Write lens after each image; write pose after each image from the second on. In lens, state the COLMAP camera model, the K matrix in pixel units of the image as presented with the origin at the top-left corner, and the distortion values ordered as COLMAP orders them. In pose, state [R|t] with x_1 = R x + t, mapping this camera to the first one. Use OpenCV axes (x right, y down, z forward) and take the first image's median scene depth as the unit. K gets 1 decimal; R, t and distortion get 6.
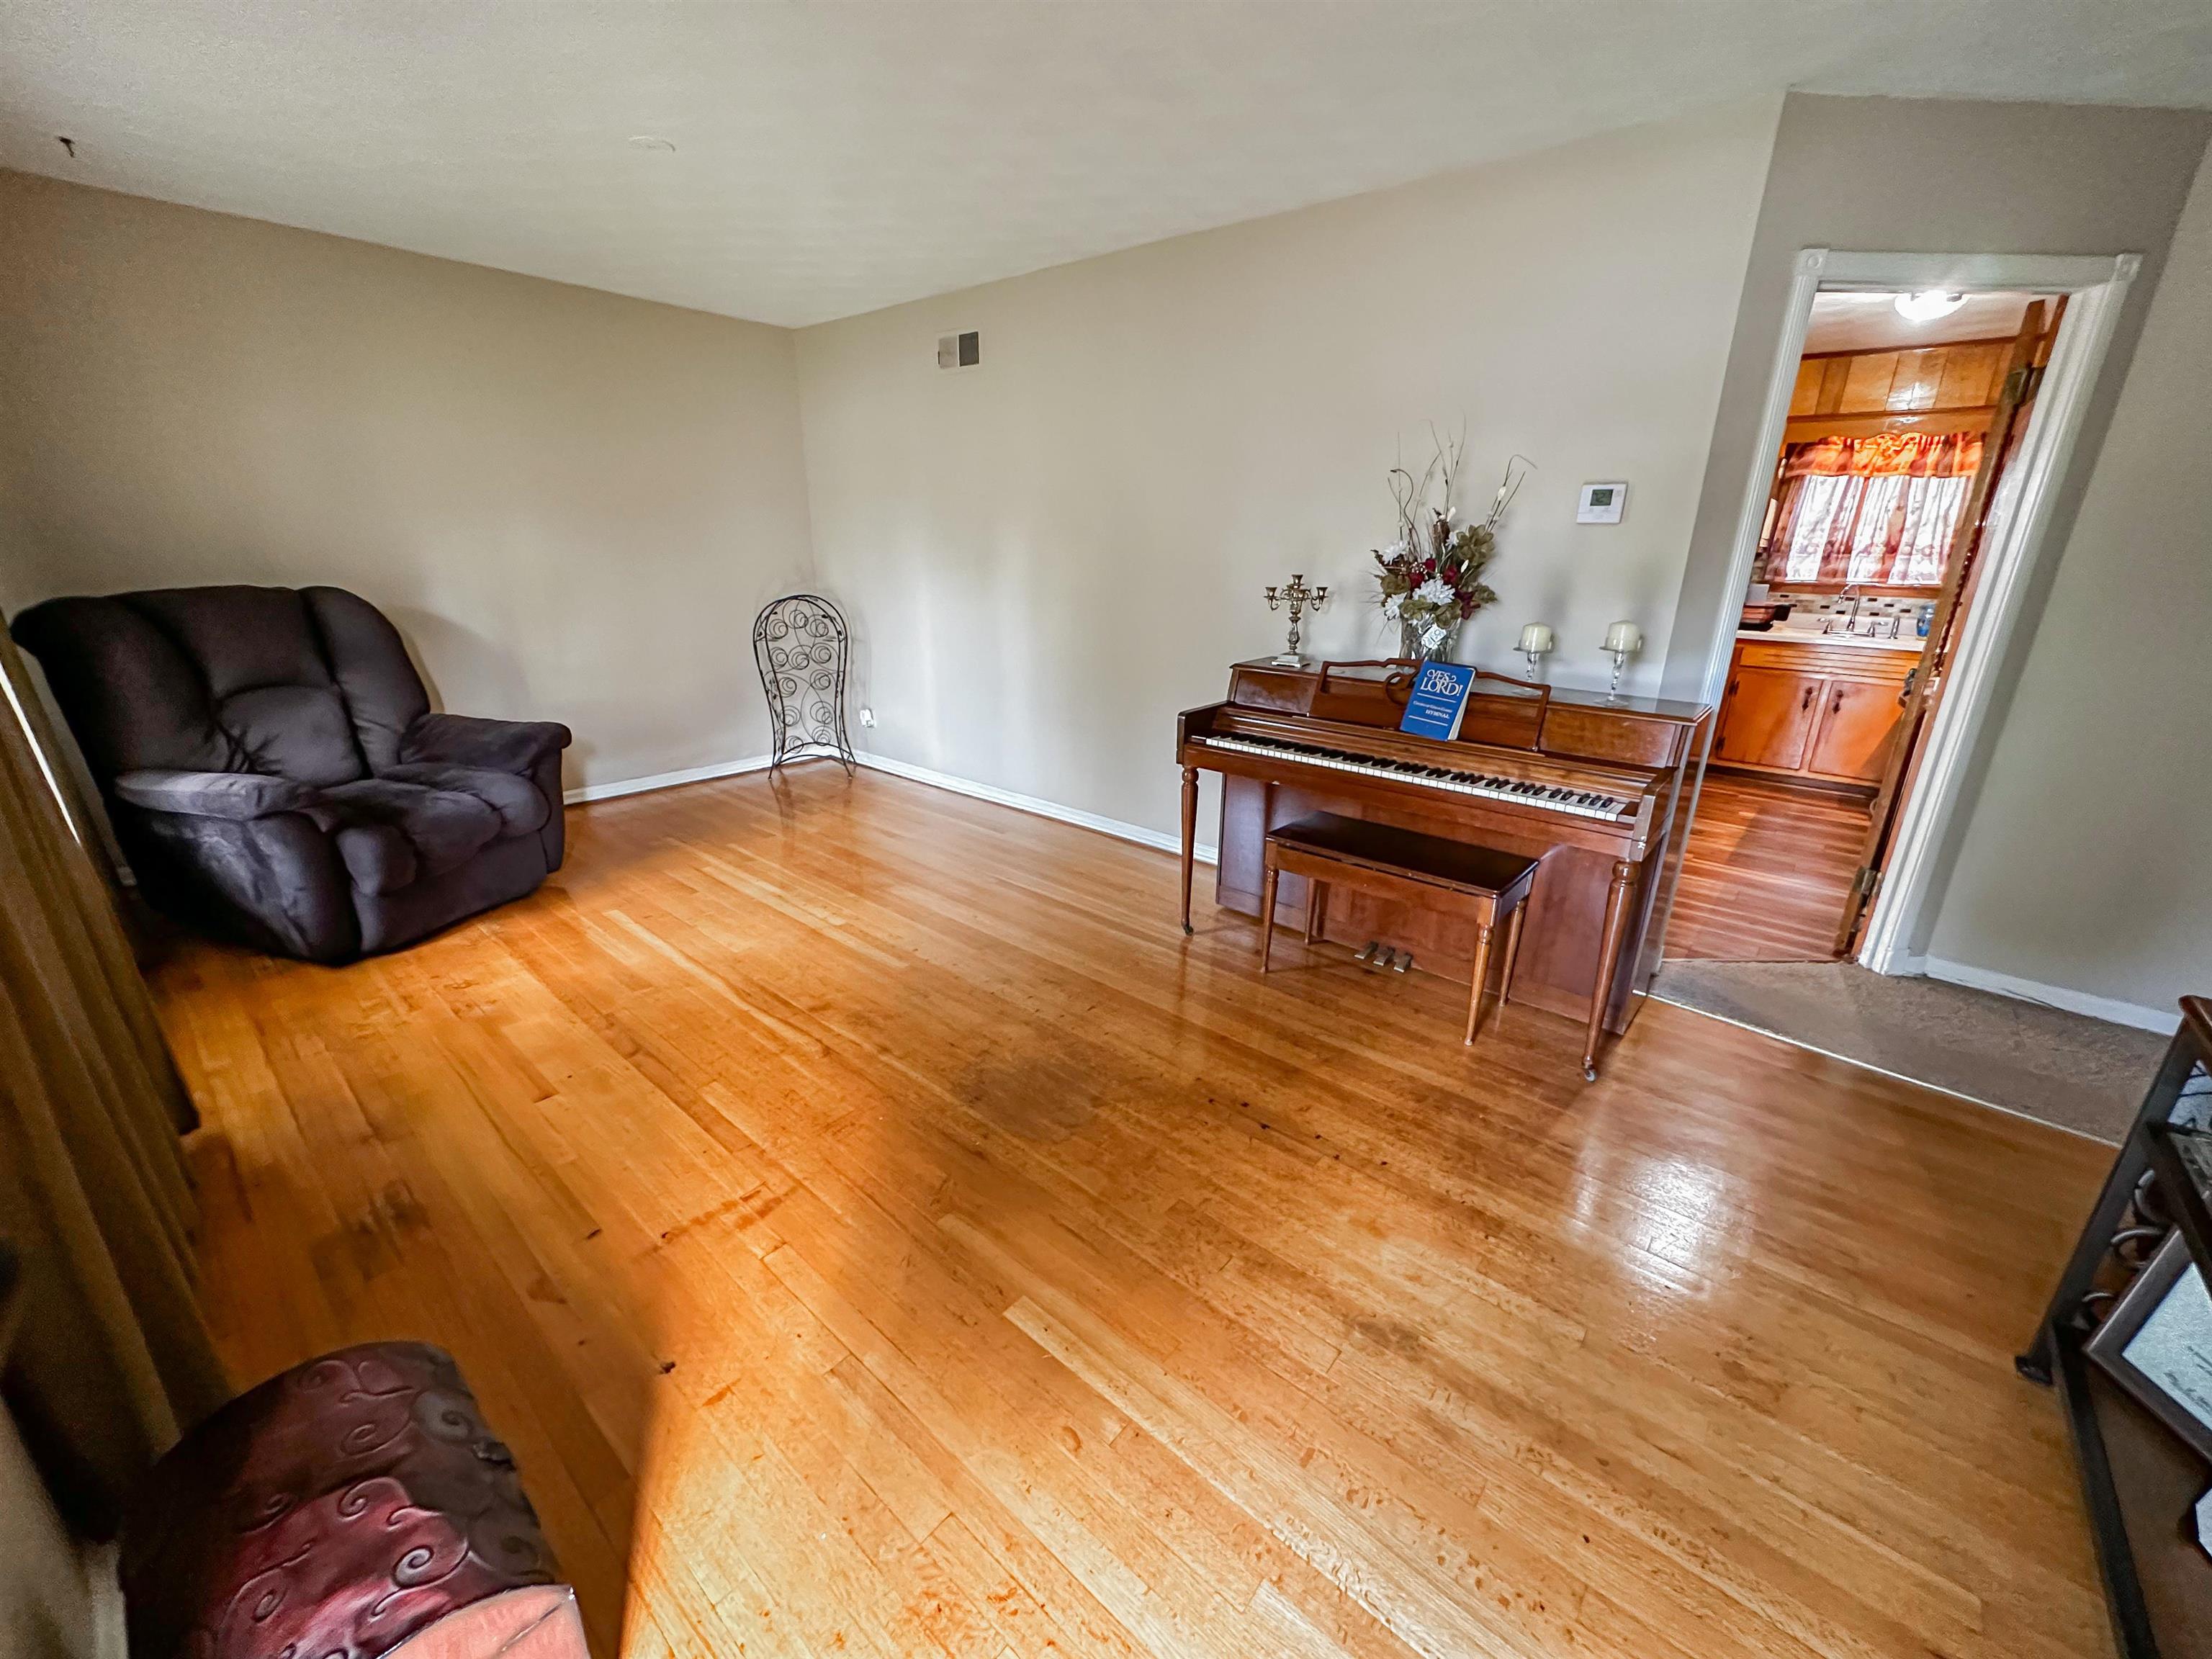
lens RADIAL K [[877.6, 0, 1102.3], [0, 877.6, 831.8], [0, 0, 1]] dist [-0.005285, 0.001756]
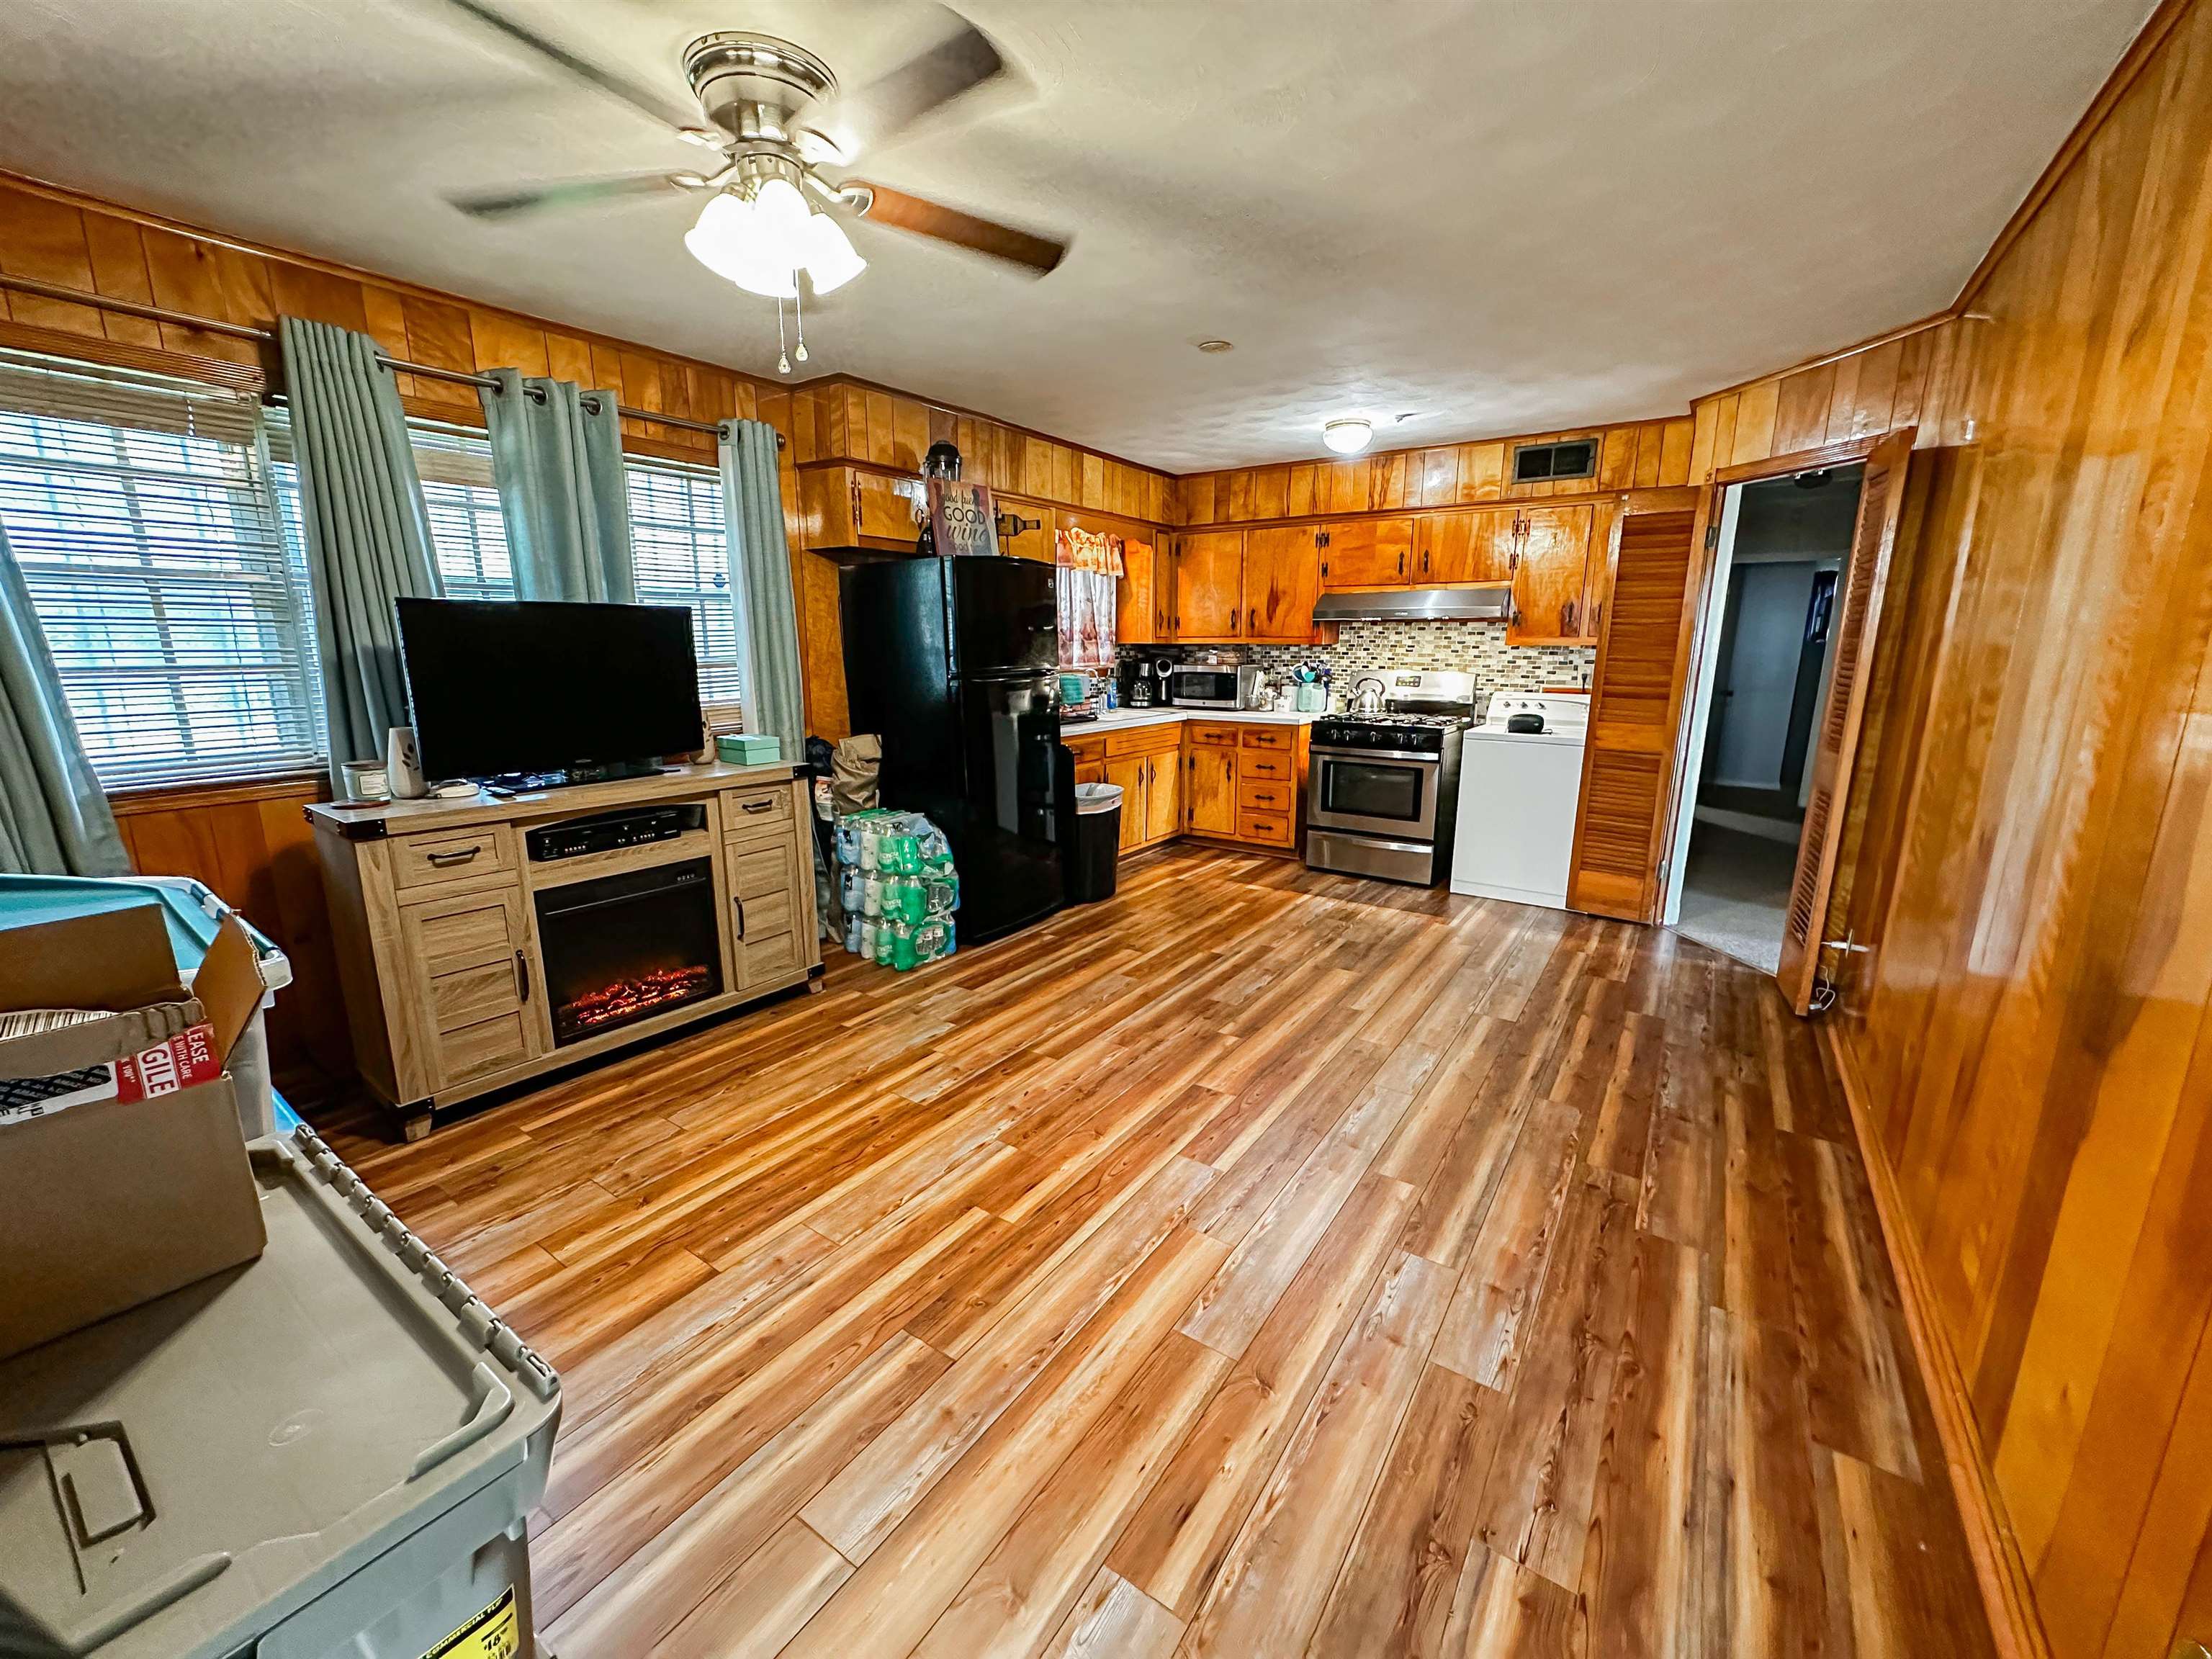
lens RADIAL K [[877.6, 0, 1108.2], [0, 877.6, 830.4], [0, 0, 1]] dist [-0.005285, 0.001756]
pose [[-0.103399, -0.226228, 0.968571, -0.214542], [0.311519, 0.917431, 0.247540, -0.359273], [-0.944597, 0.327324, -0.024387, 1.068871]]
